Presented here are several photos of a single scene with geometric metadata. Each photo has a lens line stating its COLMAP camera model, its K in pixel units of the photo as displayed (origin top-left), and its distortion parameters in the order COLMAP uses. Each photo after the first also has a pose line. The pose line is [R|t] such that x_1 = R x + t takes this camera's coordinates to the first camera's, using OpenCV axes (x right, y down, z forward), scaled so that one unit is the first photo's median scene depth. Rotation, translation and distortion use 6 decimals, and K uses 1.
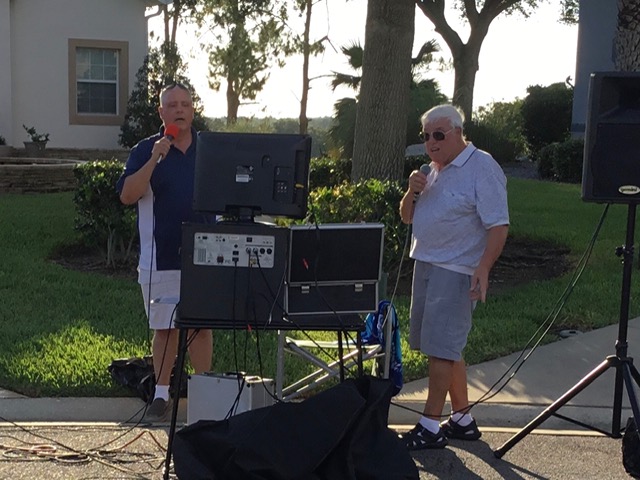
lens RADIAL K [[574.6, 0, 320.0], [0, 574.6, 240.0], [0, 0, 1]] dist [0.058202, -0.096438]
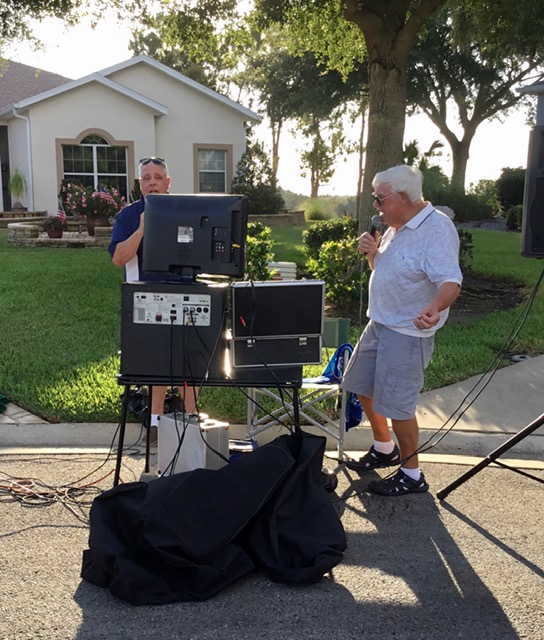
lens RADIAL K [[560.3, 0, 226.3], [0, 560.3, 310.4], [0, 0, 1]] dist [0.093549, -0.140593]
pose [[0.998633, -0.005549, -0.051972, -0.191927], [0.006631, 0.999764, 0.020672, 0.045914], [0.051845, -0.020988, 0.998435, -0.353887]]
